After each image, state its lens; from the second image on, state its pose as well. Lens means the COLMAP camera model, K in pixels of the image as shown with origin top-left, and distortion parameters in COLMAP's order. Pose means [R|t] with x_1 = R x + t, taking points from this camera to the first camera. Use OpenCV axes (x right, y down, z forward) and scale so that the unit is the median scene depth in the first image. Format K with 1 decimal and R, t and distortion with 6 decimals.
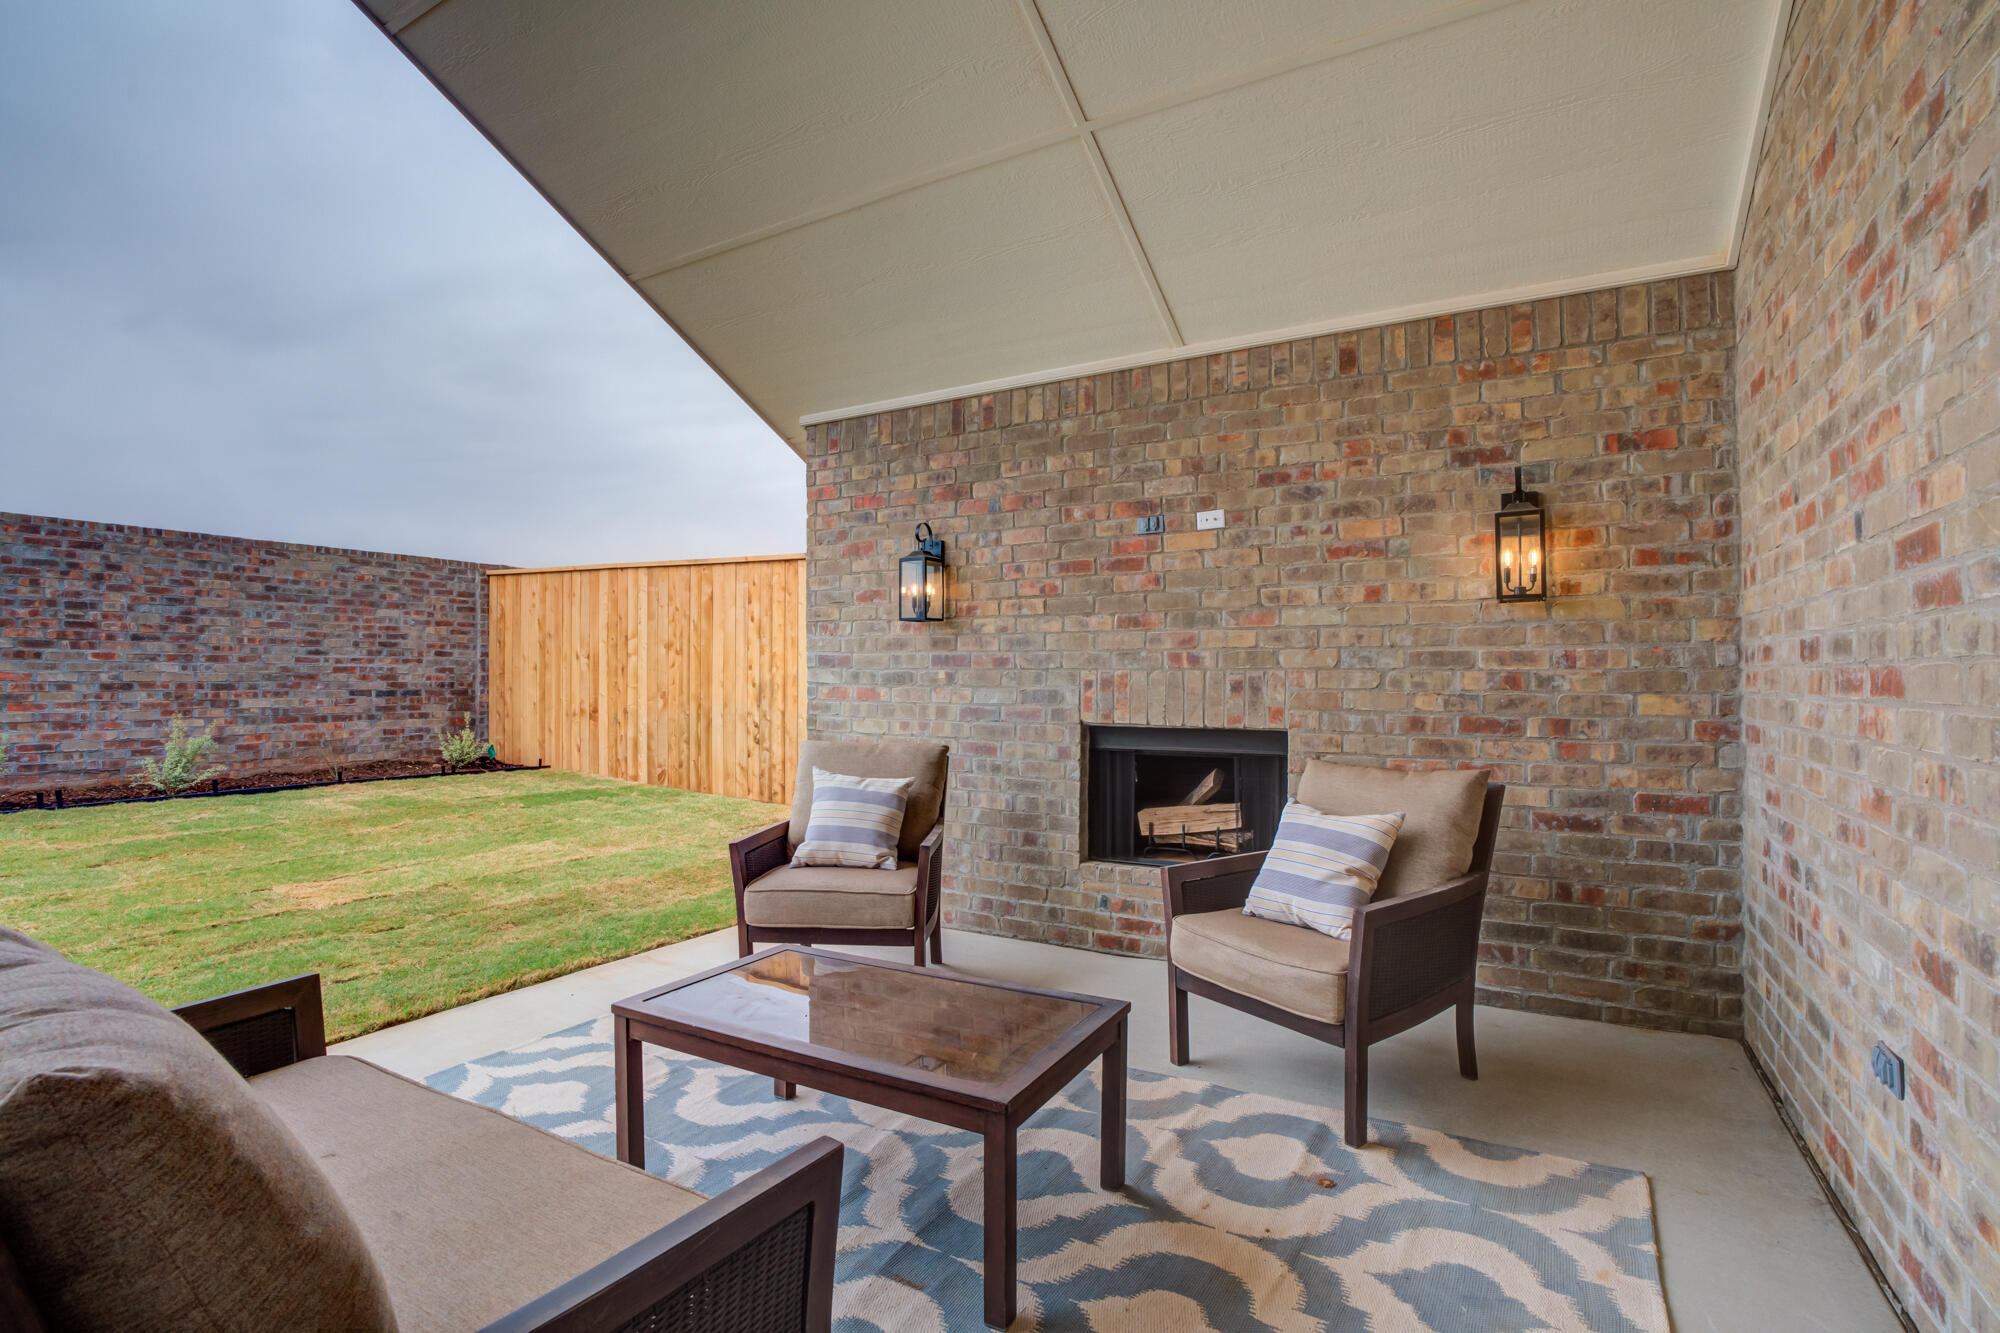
lens RADIAL K [[935.0, 0, 999.4], [0, 935.0, 663.1], [0, 0, 1]] dist [-0.075201, 0.029678]
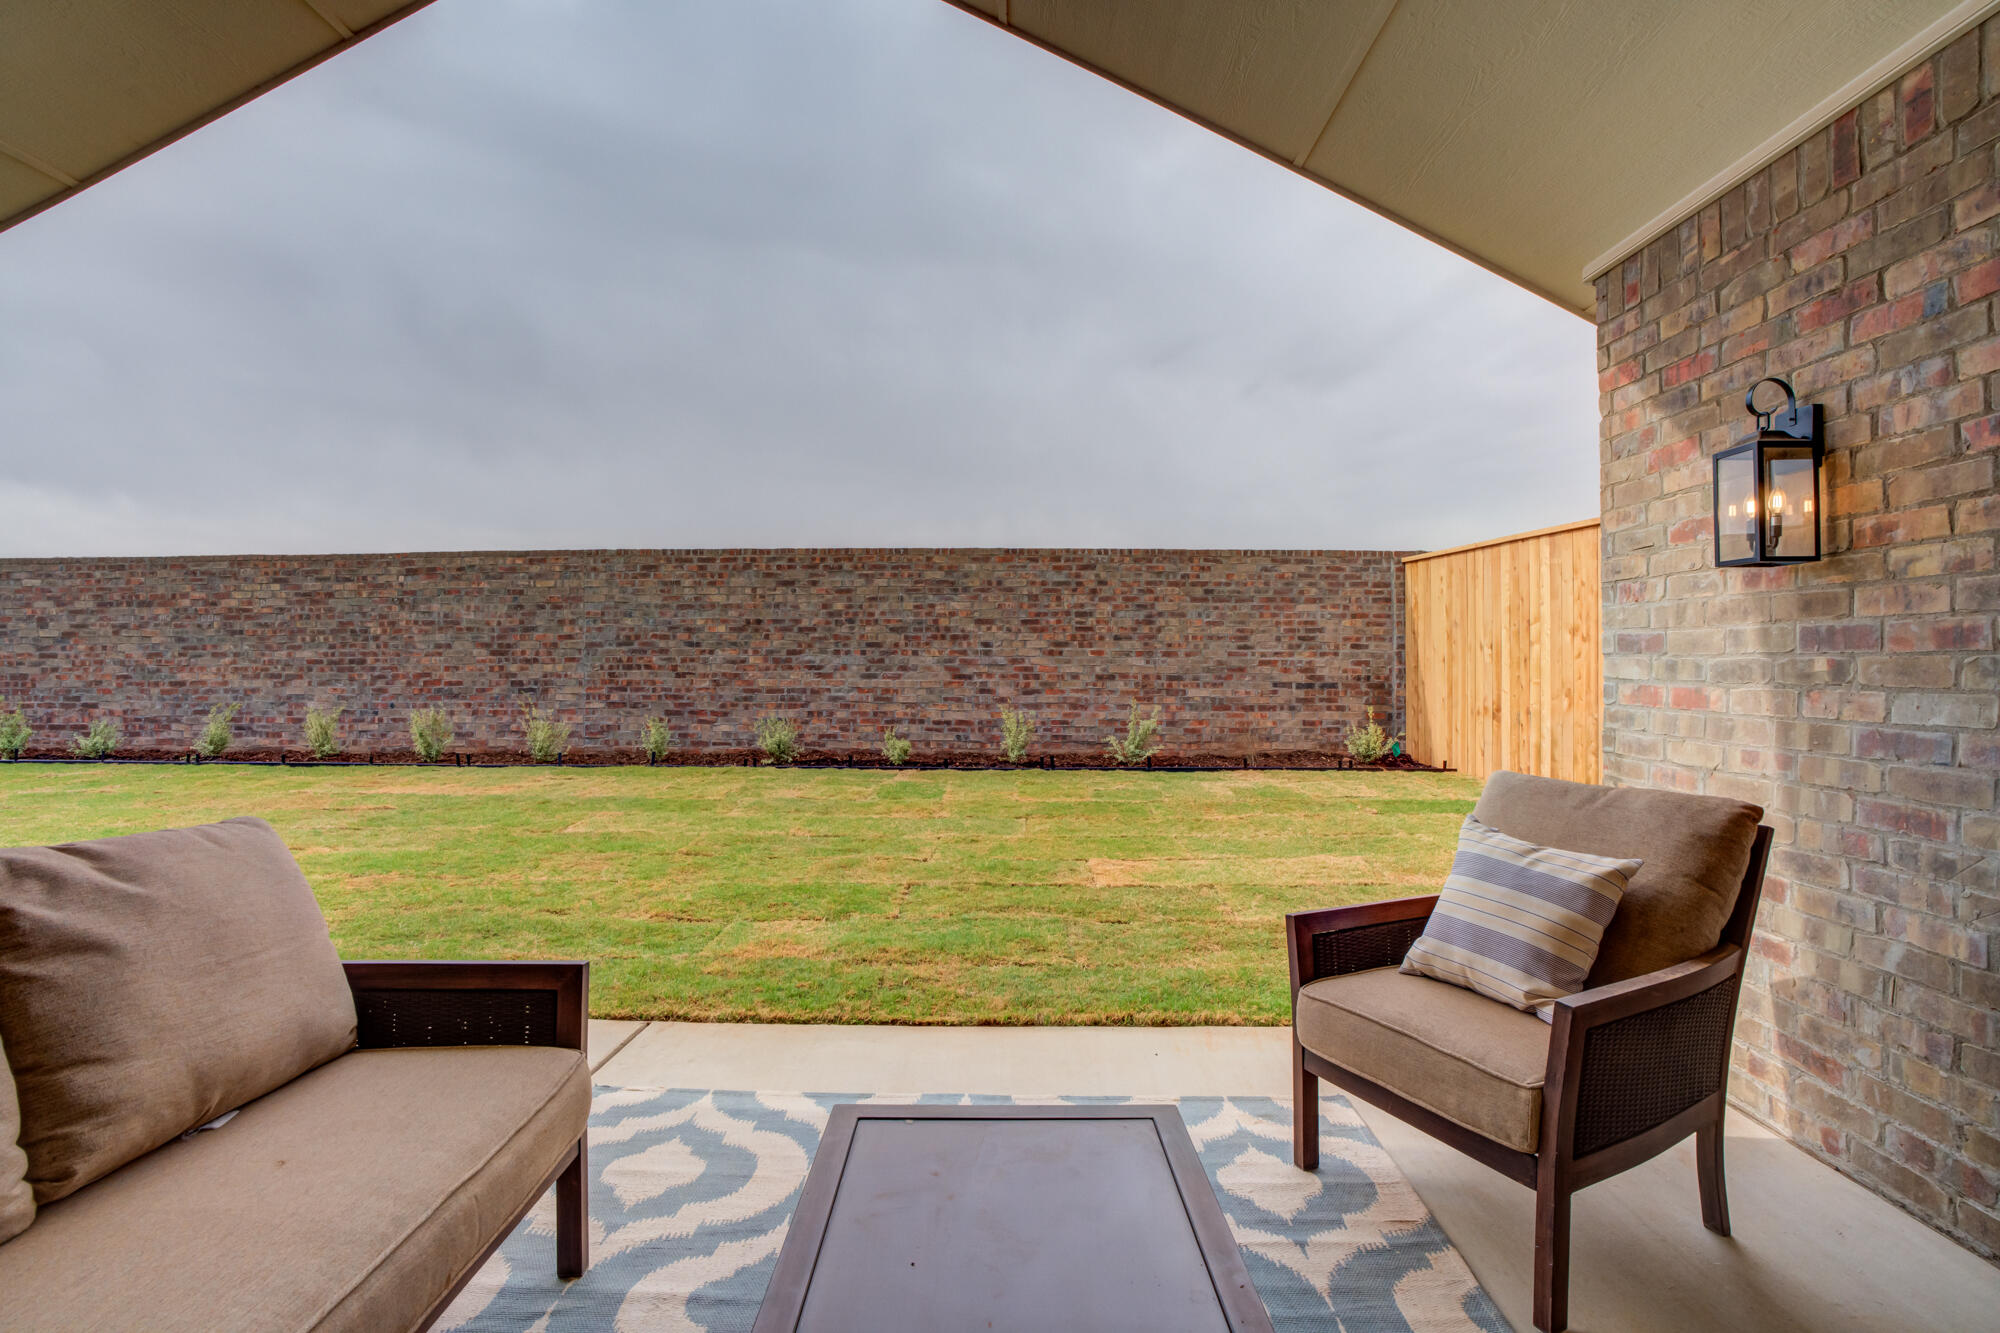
lens RADIAL K [[935.0, 0, 999.4], [0, 935.0, 663.1], [0, 0, 1]] dist [-0.075201, 0.029678]
pose [[0.495867, -0.004095, -0.868389, 0.081869], [0.010050, 0.999949, 0.001023, 0.003628], [0.868340, -0.009235, 0.495883, 0.208015]]
